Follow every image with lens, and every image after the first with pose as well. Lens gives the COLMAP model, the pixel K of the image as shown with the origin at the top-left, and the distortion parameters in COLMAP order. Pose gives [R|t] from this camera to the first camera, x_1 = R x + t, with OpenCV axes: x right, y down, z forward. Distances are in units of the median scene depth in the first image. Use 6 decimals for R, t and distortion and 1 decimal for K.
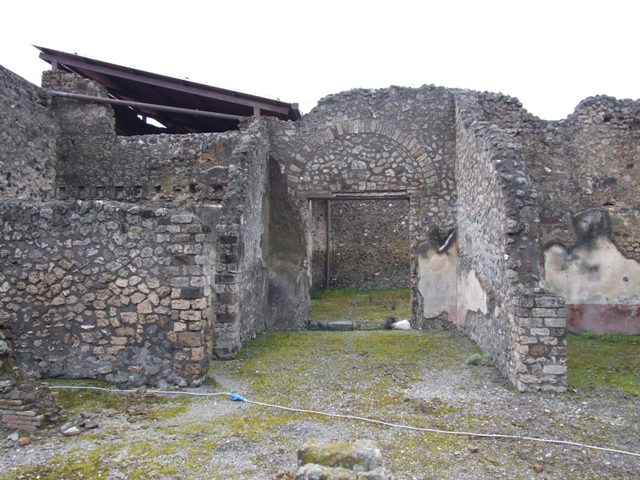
lens RADIAL K [[511.8, 0, 319.0], [0, 511.8, 237.4], [0, 0, 1]] dist [-0.065589, 0.069044]
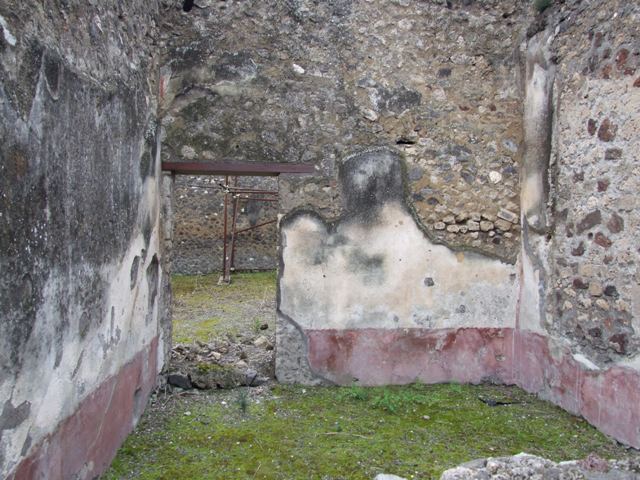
lens RADIAL K [[511.8, 0, 319.0], [0, 511.8, 237.4], [0, 0, 1]] dist [-0.065589, 0.069044]
pose [[0.975589, 0.017189, 0.218932, 0.359974], [-0.027773, 0.998585, 0.045357, 0.013185], [-0.217843, -0.050330, 0.974685, 0.478908]]
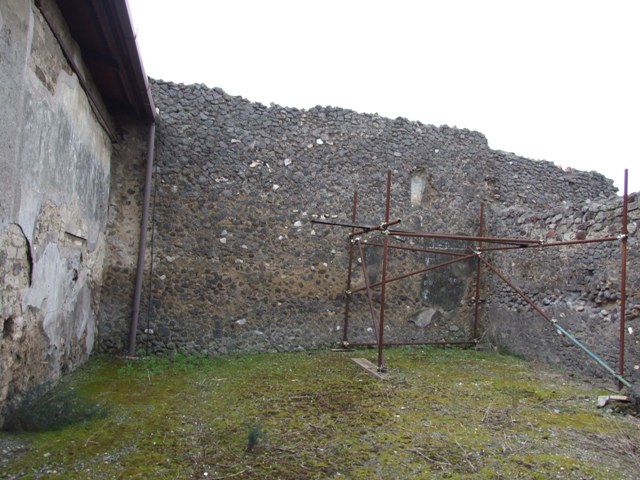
lens RADIAL K [[511.8, 0, 319.0], [0, 511.8, 237.4], [0, 0, 1]] dist [-0.065589, 0.069044]
pose [[0.946663, 0.076450, 0.313024, 0.049429], [-0.063358, 0.996646, -0.051800, 0.021541], [-0.315934, 0.029204, 0.948331, 1.003695]]
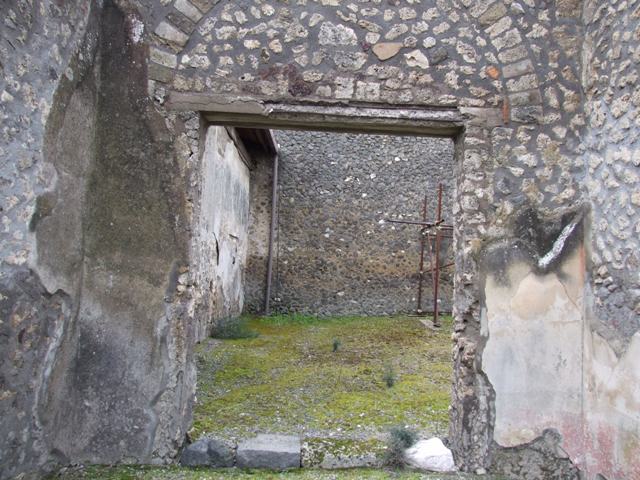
lens RADIAL K [[511.8, 0, 319.0], [0, 511.8, 237.4], [0, 0, 1]] dist [-0.065589, 0.069044]
pose [[0.994627, 0.049292, 0.091036, 0.036960], [-0.047843, 0.998692, -0.018026, 0.018826], [-0.091805, 0.013574, 0.995684, 0.629879]]
